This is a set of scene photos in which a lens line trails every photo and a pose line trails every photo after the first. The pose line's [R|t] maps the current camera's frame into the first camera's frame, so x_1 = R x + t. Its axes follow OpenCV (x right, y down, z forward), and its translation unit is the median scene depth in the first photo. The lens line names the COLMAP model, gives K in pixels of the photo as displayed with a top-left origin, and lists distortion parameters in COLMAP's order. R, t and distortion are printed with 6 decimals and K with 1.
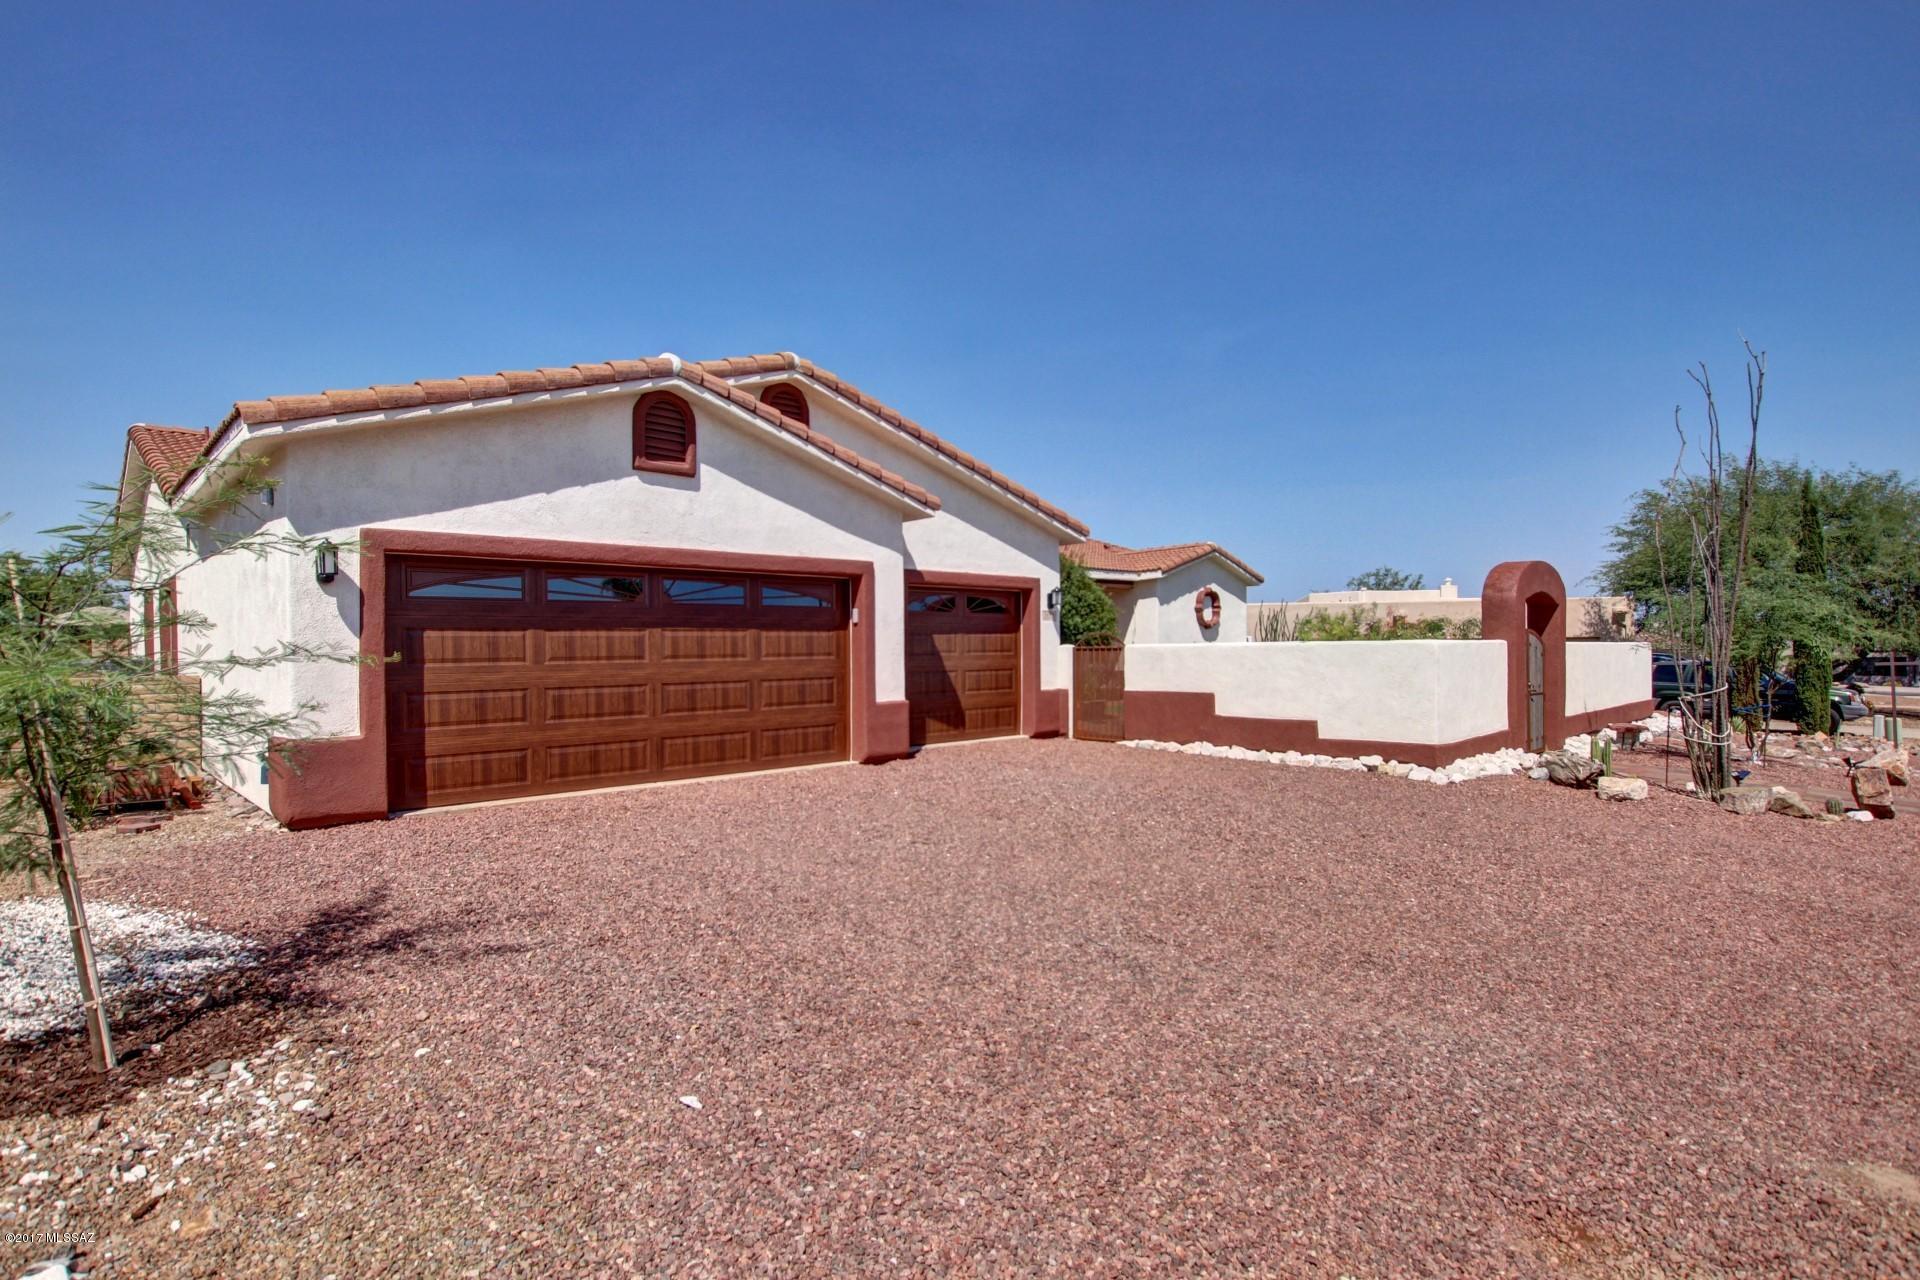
lens RADIAL K [[903.2, 0, 961.3], [0, 903.2, 643.1], [0, 0, 1]] dist [-0.024463, 0.002354]
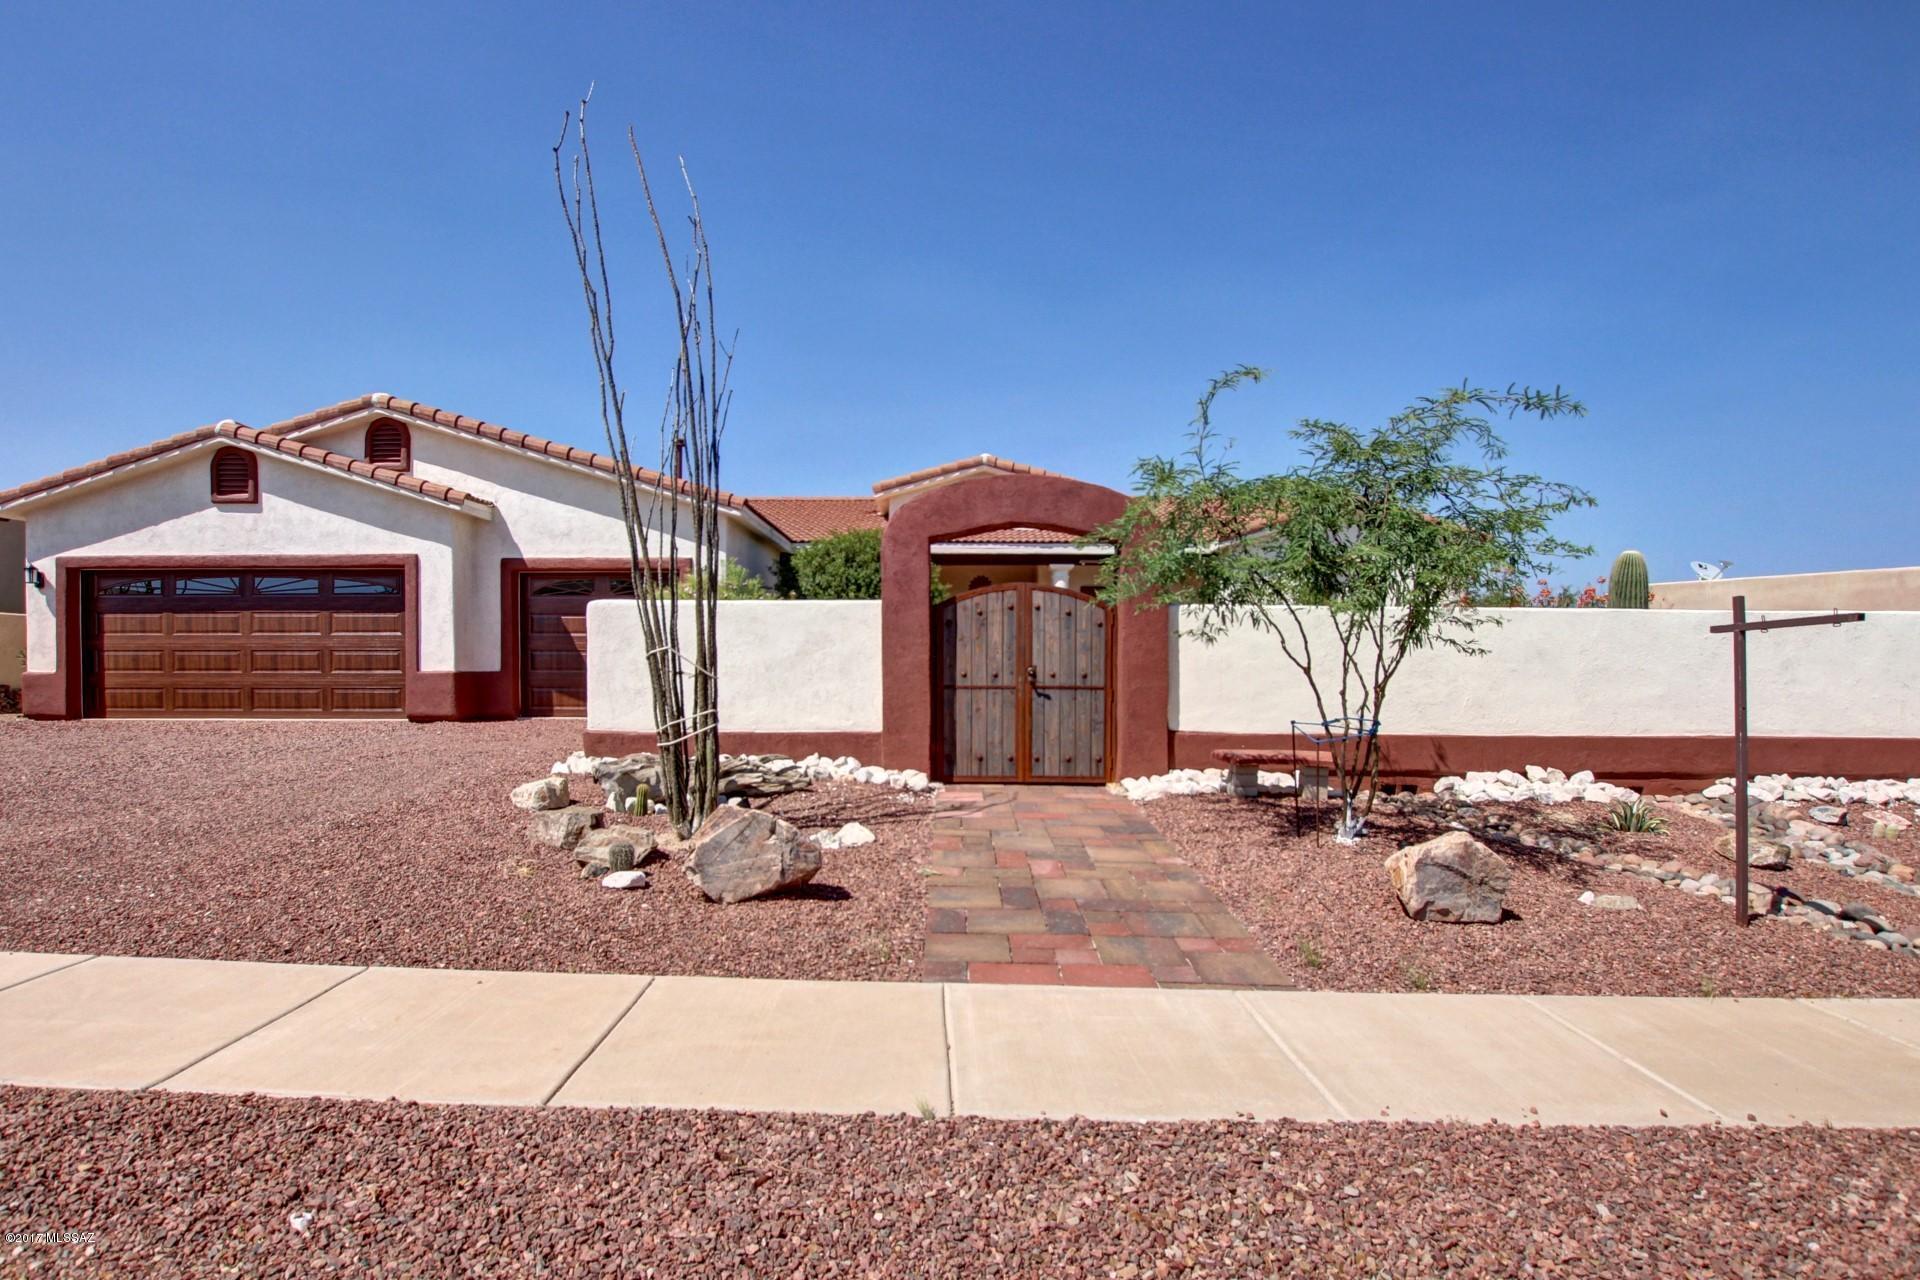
lens RADIAL K [[903.2, 0, 964.2], [0, 903.2, 652.9], [0, 0, 1]] dist [-0.024463, 0.002354]
pose [[0.725463, 0.003198, -0.688254, 1.501018], [-0.003618, 0.999993, 0.000833, 0.045709], [0.688252, 0.001885, 0.725470, 0.775145]]
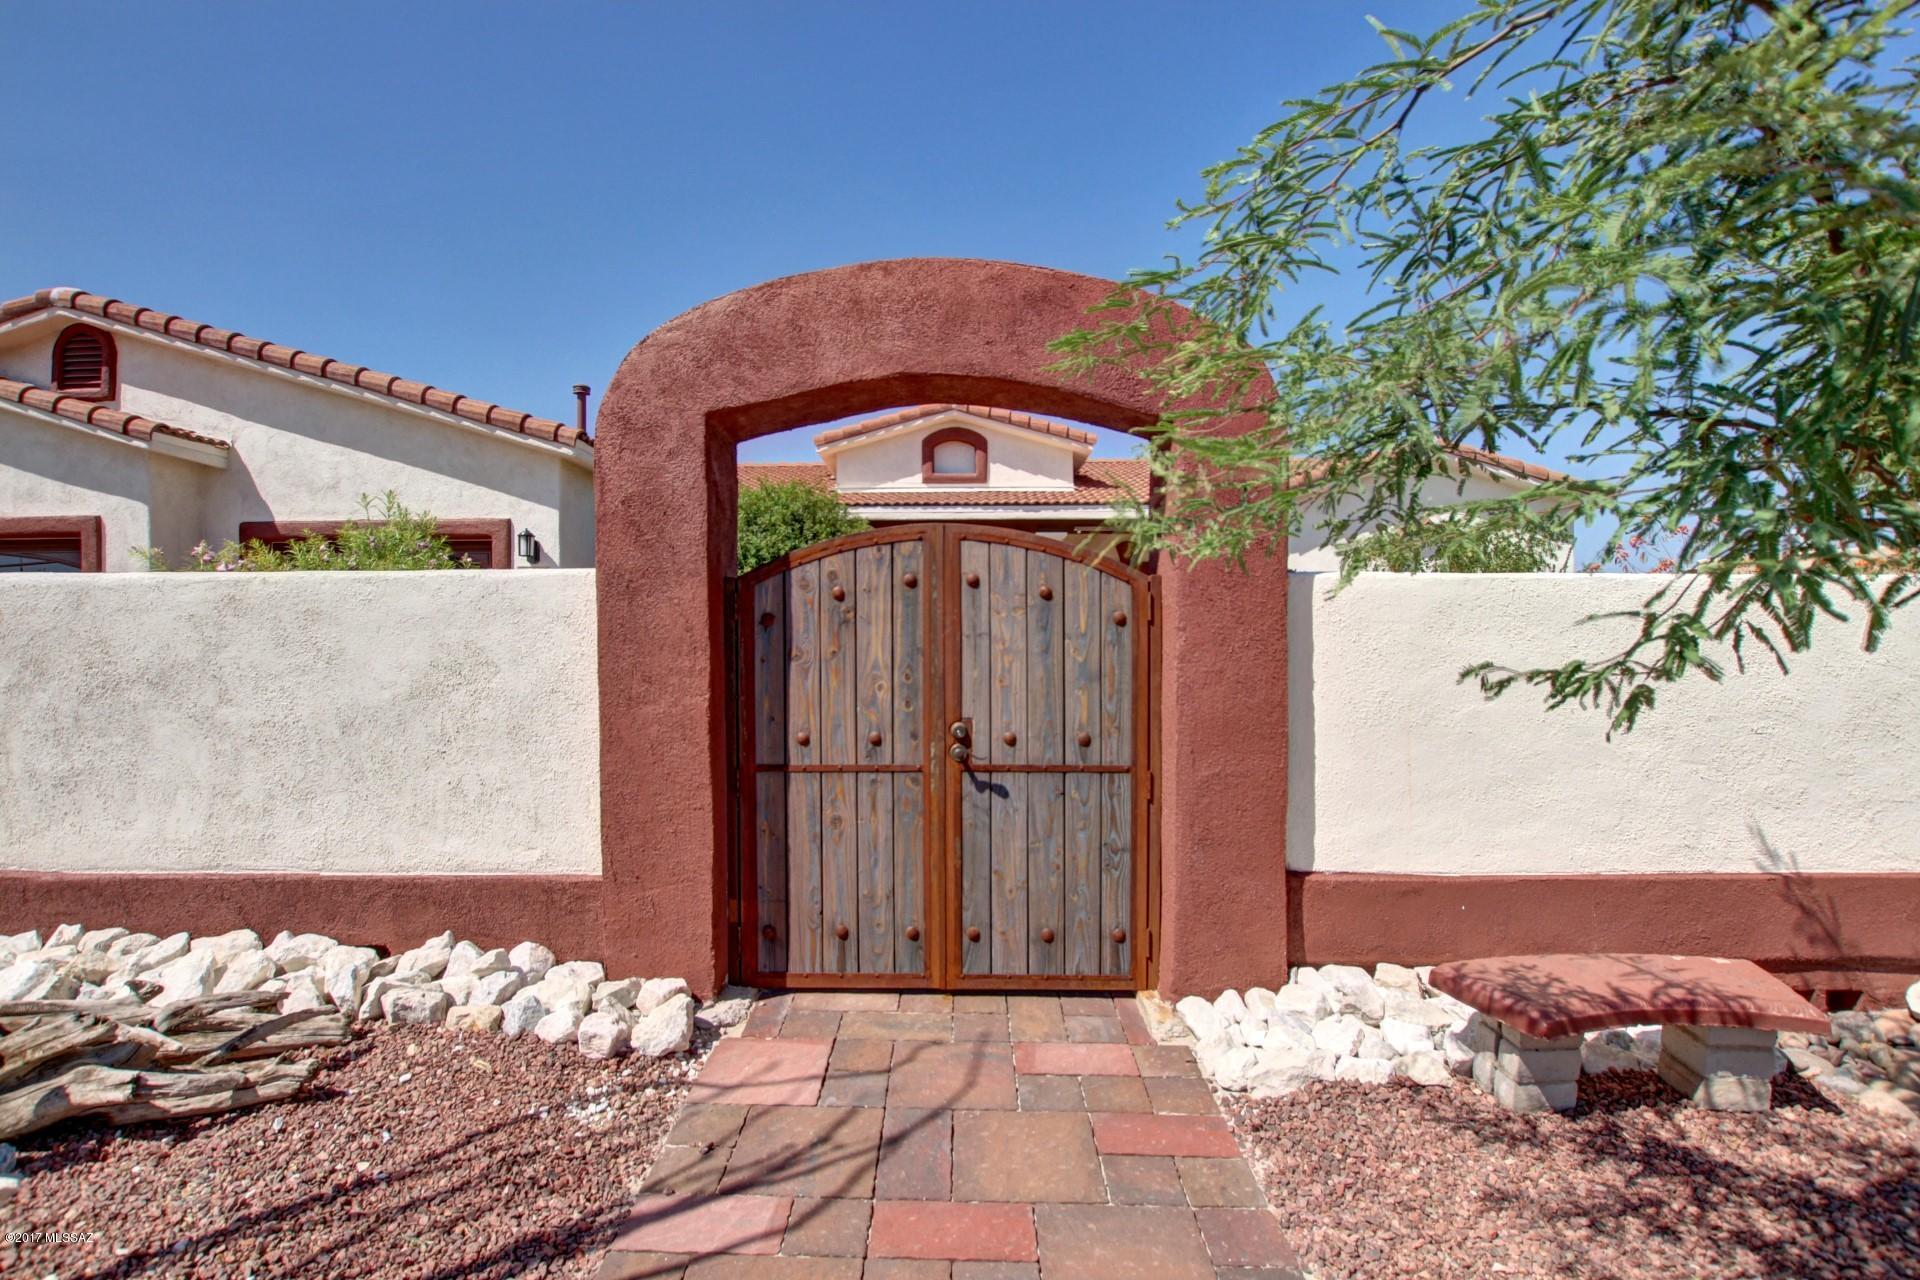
lens RADIAL K [[903.2, 0, 951.2], [0, 903.2, 646.3], [0, 0, 1]] dist [-0.024463, 0.002354]
pose [[0.717999, 0.005734, -0.696020, 1.221244], [0.003493, 0.999924, 0.011842, 0.025821], [0.696035, -0.010934, 0.717924, 1.159420]]
